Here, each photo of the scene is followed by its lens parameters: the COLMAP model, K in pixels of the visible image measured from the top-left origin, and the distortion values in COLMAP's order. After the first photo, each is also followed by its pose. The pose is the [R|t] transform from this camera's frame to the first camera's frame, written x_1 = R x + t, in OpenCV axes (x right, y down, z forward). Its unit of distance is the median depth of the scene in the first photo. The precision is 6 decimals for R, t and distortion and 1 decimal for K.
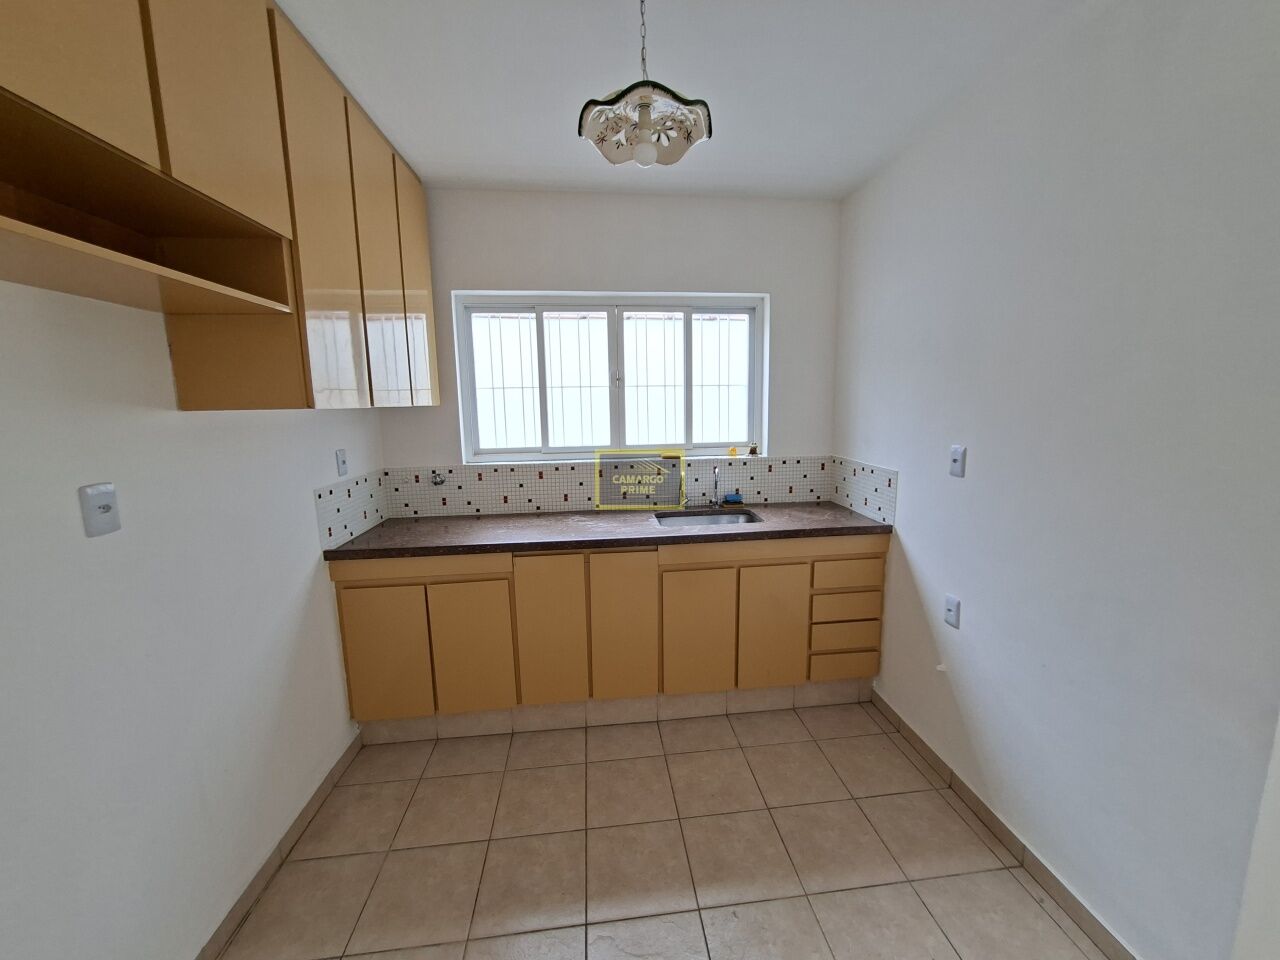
lens RADIAL K [[508.8, 0, 645.9], [0, 508.8, 479.1], [0, 0, 1]] dist [-0.003085, 0.000326]
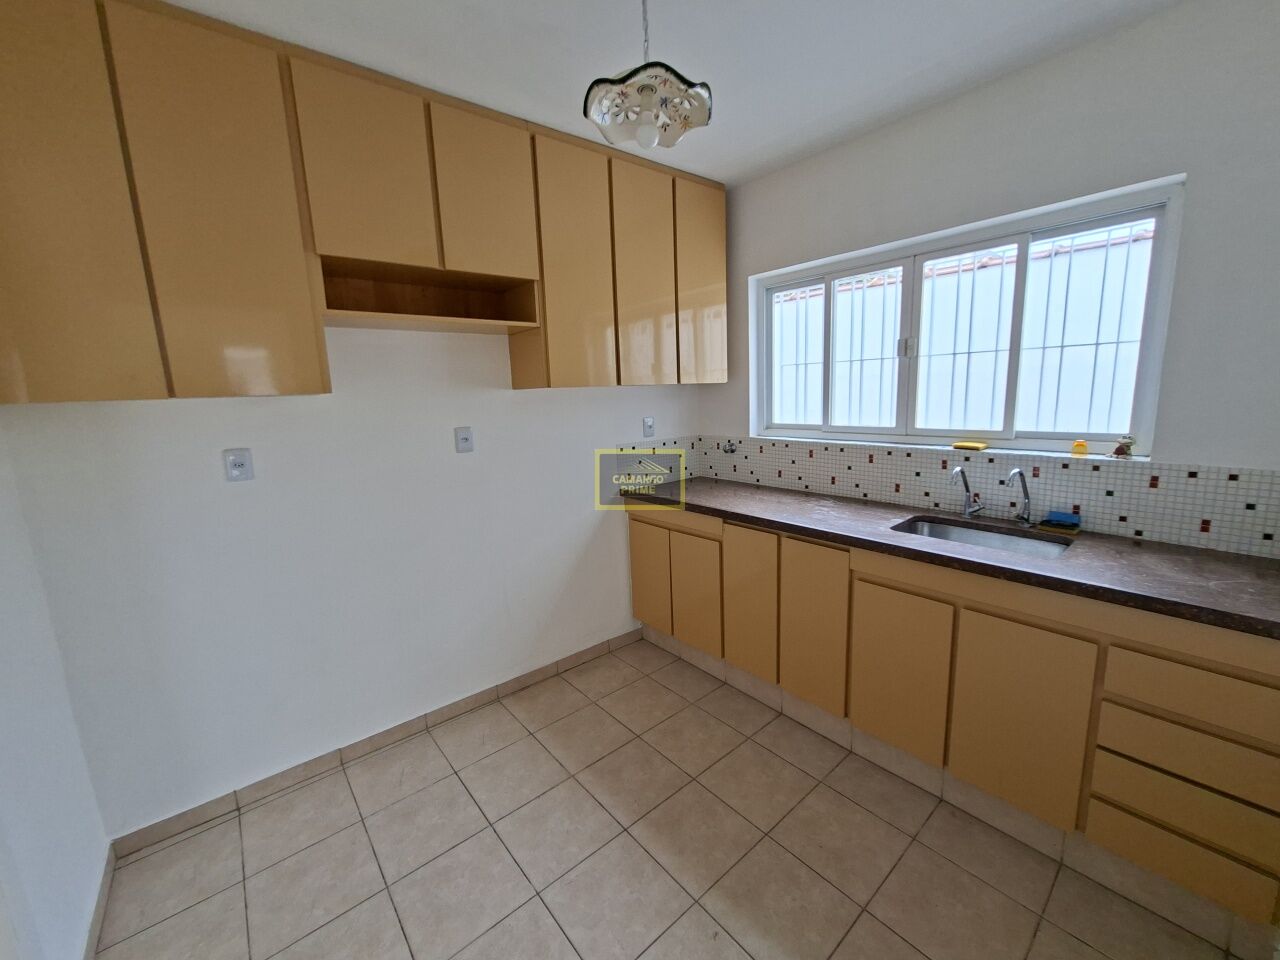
lens RADIAL K [[508.8, 0, 645.9], [0, 508.8, 479.1], [0, 0, 1]] dist [-0.003085, 0.000326]
pose [[0.551680, 0.138585, -0.822462, 0.433922], [-0.099875, 0.989980, 0.099819, -0.025906], [0.828054, 0.027076, 0.559994, 0.205531]]
